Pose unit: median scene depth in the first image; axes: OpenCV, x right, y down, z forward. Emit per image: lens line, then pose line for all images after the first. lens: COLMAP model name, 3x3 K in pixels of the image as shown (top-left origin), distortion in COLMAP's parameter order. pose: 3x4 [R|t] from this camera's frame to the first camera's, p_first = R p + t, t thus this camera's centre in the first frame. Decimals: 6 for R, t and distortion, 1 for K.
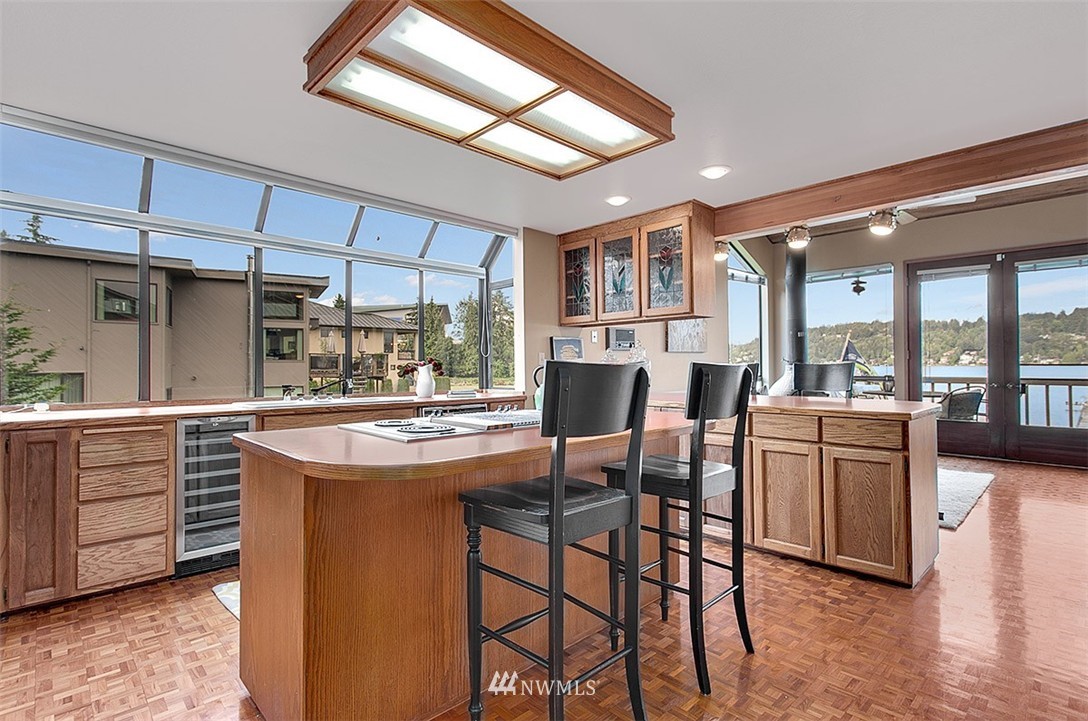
lens RADIAL K [[529.2, 0, 544.0], [0, 529.2, 360.5], [0, 0, 1]] dist [-0.000178, -0.000057]
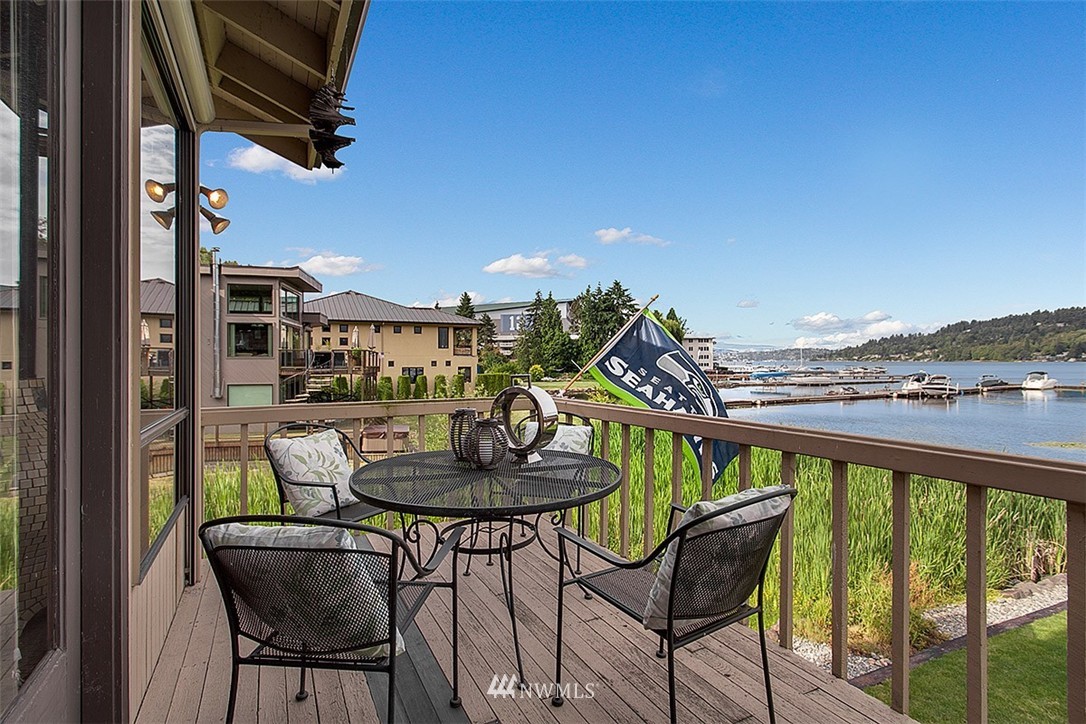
lens RADIAL K [[520.2, 0, 543.0], [0, 520.2, 362.0], [0, 0, 1]] dist [-0.009568, 0.000415]
pose [[0.958511, 0.001845, -0.285050, 0.163332], [0.001701, 0.999924, 0.012192, -0.000649], [0.285051, -0.012171, 0.958435, 0.146055]]
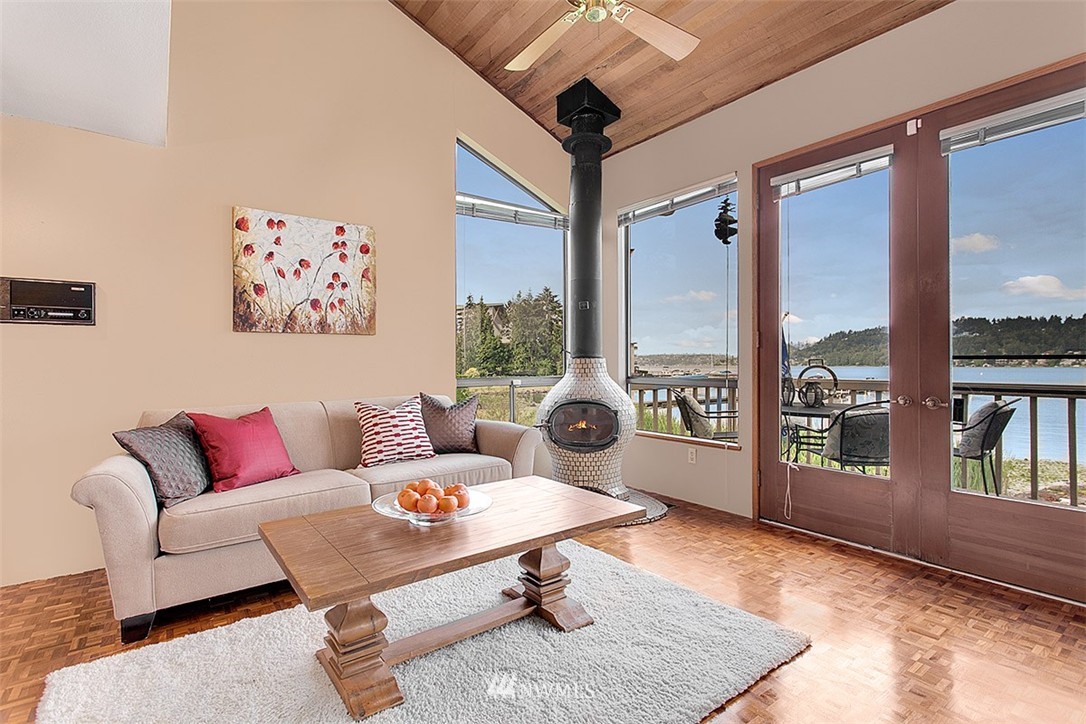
lens RADIAL K [[520.2, 0, 543.0], [0, 520.2, 362.0], [0, 0, 1]] dist [-0.009568, 0.000415]
pose [[0.992466, 0.002878, -0.122488, 0.081182], [-0.002361, 0.999988, 0.004366, 0.001592], [0.122499, -0.004044, 0.992460, 0.069207]]
